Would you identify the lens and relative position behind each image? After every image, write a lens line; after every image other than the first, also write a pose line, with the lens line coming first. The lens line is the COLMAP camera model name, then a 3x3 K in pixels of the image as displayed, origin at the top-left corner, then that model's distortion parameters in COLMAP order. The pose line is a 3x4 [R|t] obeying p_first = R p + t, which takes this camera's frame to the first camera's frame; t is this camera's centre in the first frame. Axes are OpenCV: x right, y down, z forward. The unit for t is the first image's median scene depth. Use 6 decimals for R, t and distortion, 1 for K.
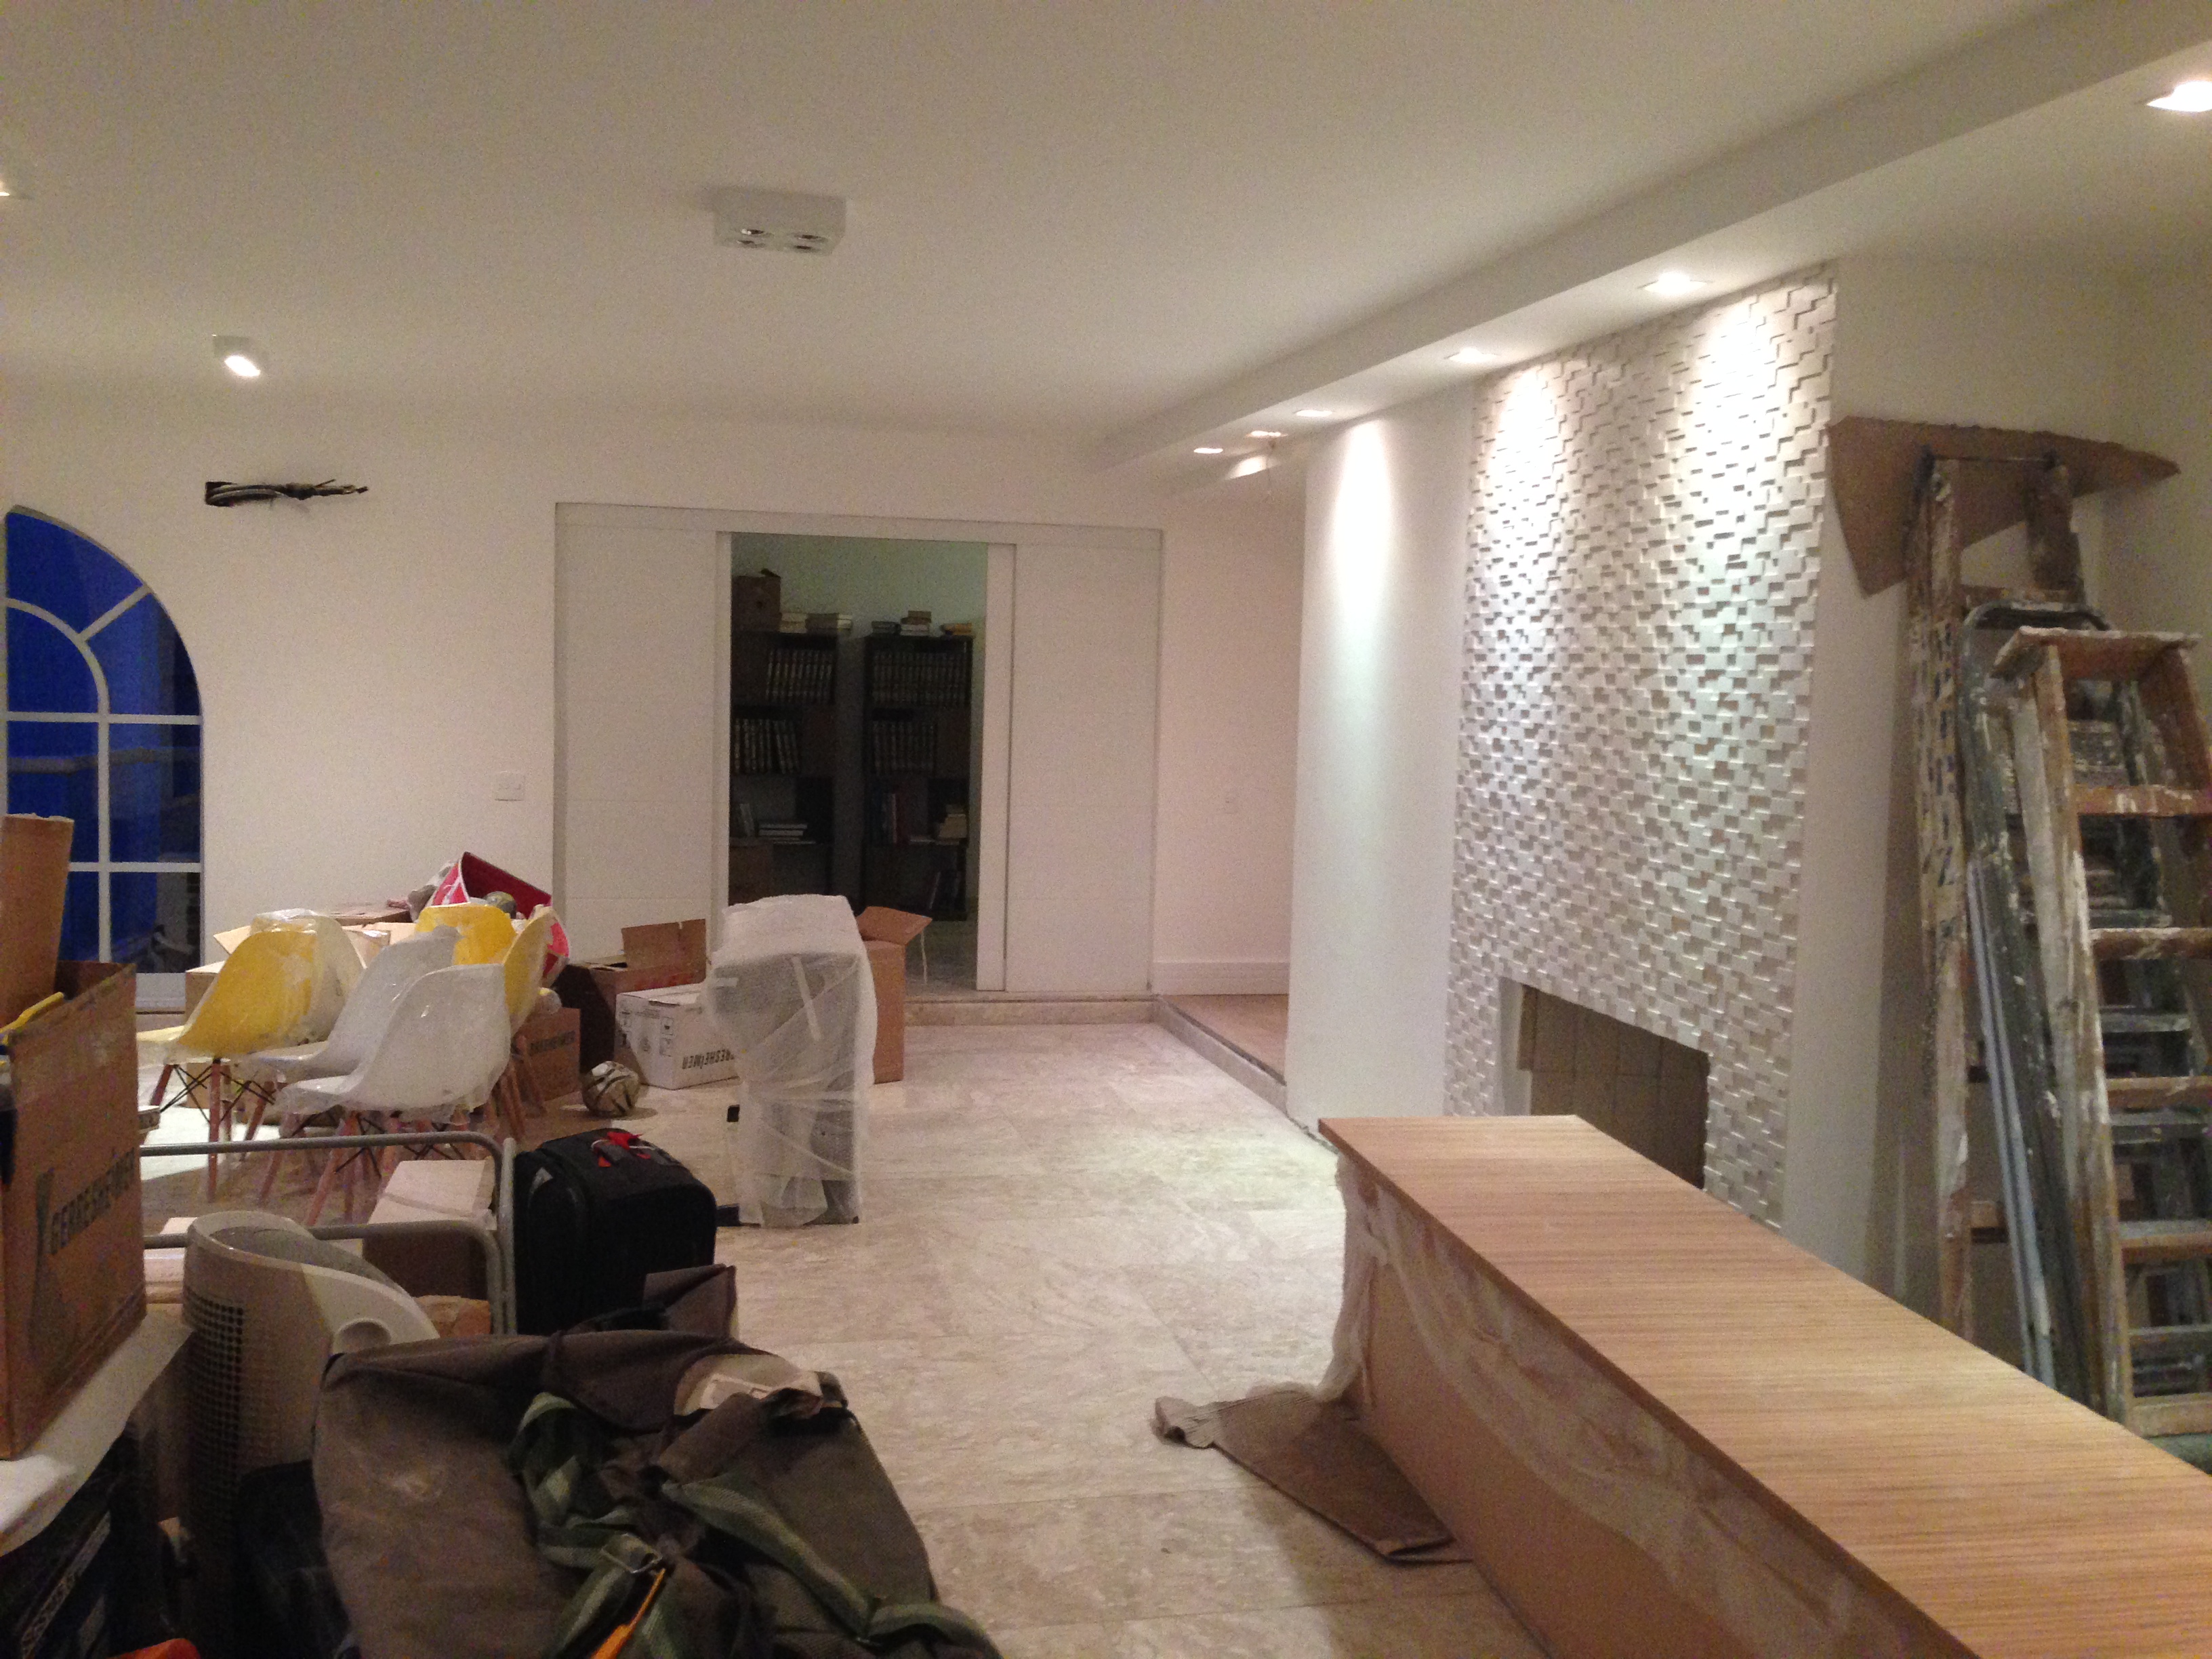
lens RADIAL K [[2017.1, 0, 1088.0], [0, 2017.1, 852.2], [0, 0, 1]] dist [0.133406, -0.211734]
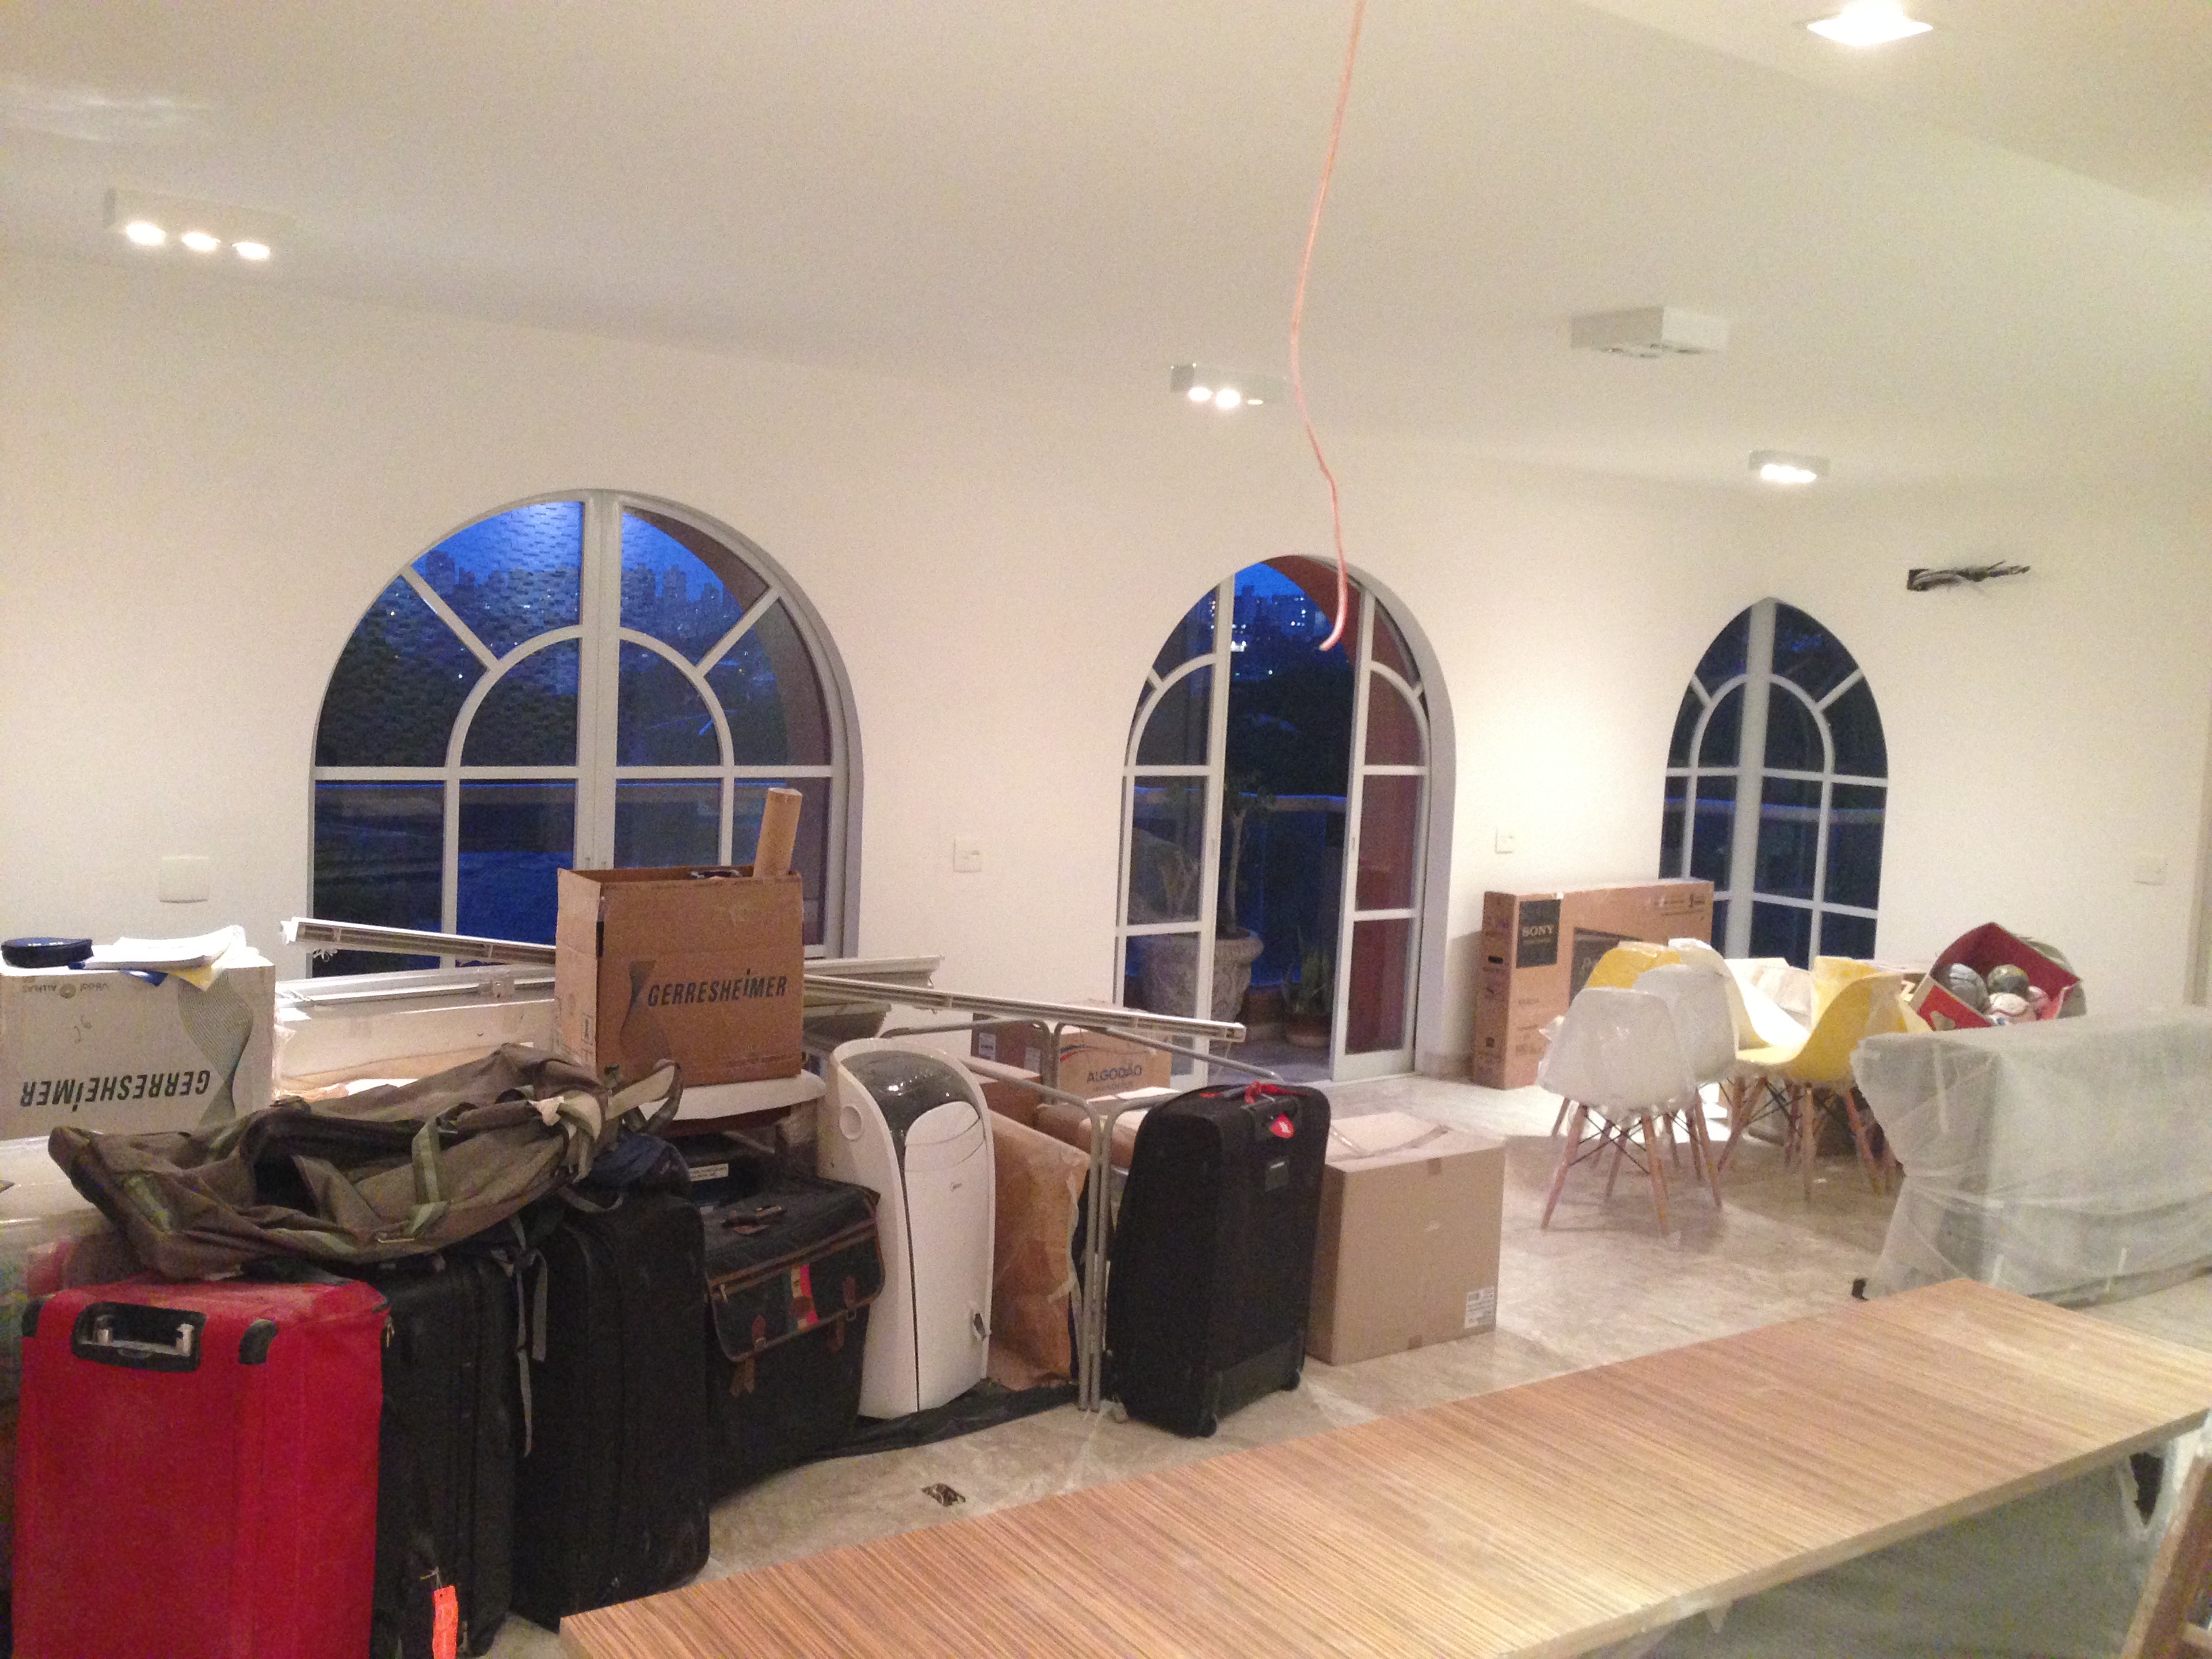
lens RADIAL K [[2016.7, 0, 1110.5], [0, 2016.7, 826.6], [0, 0, 1]] dist [0.108291, -0.196485]
pose [[0.417174, 0.075161, -0.905713, 0.598435], [-0.120296, 0.992372, 0.026944, -0.030780], [0.900830, 0.097713, 0.423034, 0.239676]]
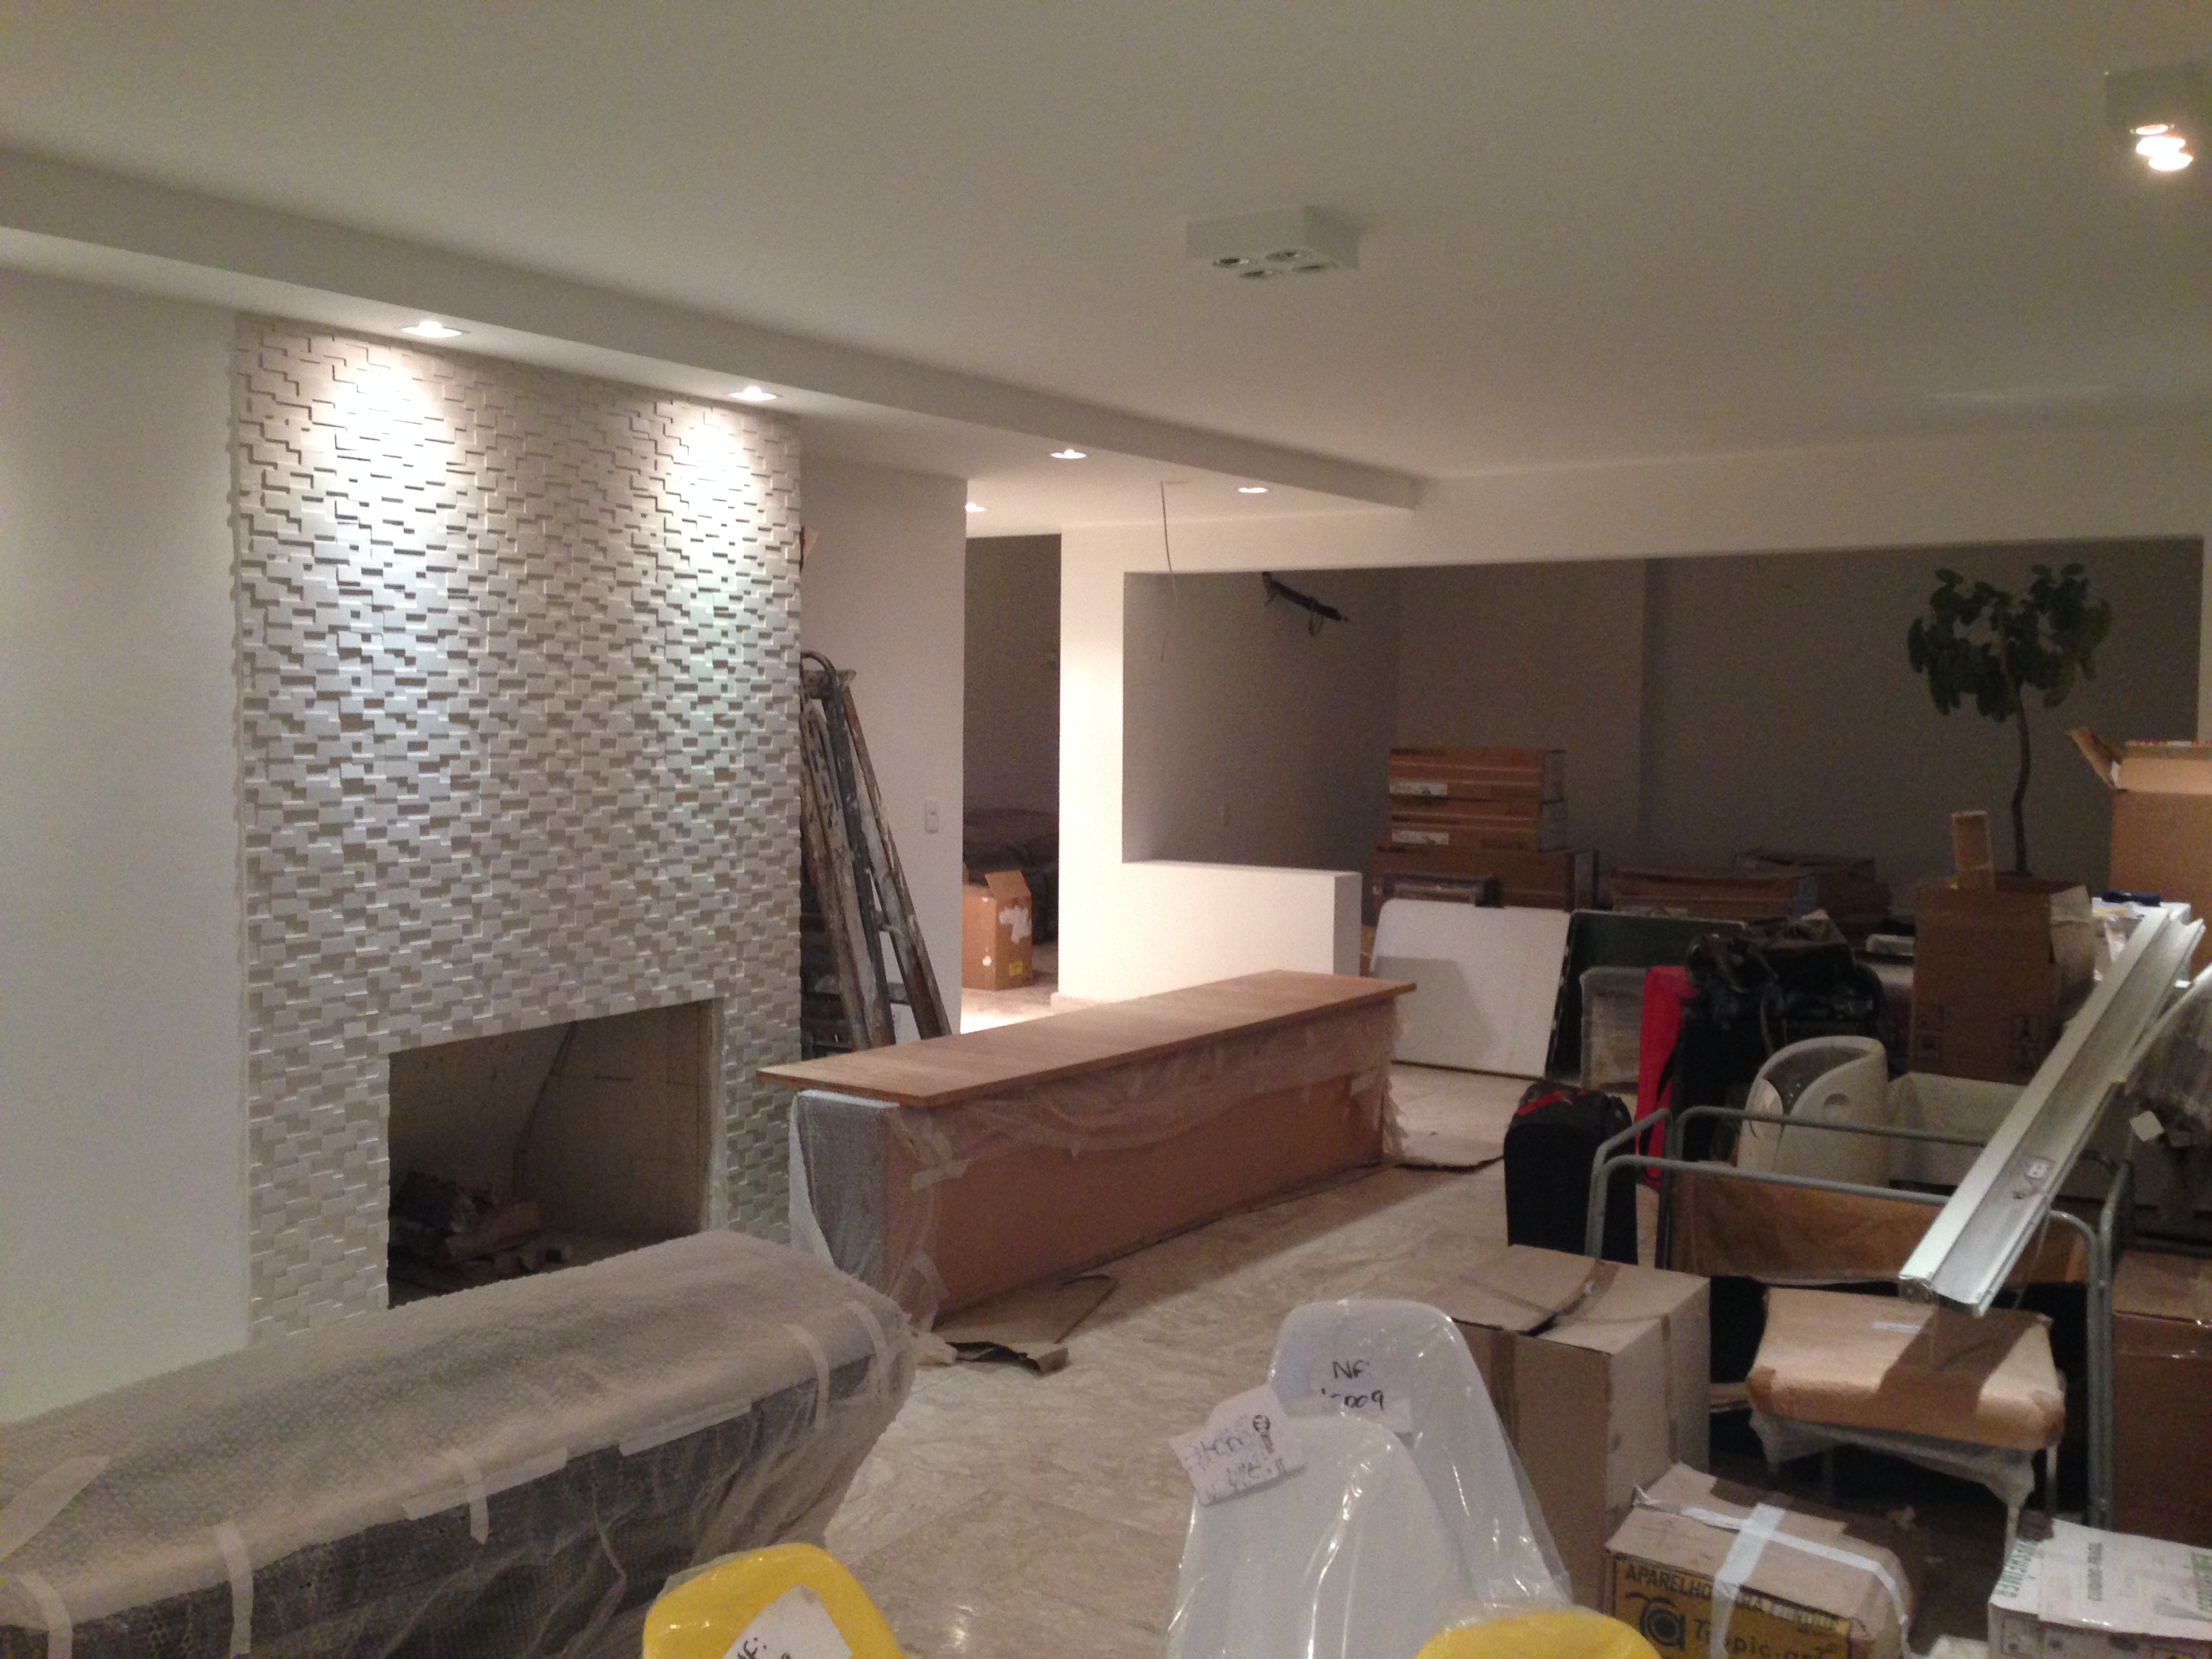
lens RADIAL K [[2016.7, 0, 1110.5], [0, 2016.7, 826.6], [0, 0, 1]] dist [0.108291, -0.196485]
pose [[-0.706241, -0.089029, 0.702351, -0.628527], [0.028704, 0.987645, 0.154055, -0.163119], [-0.707389, 0.128961, -0.694960, 1.423252]]
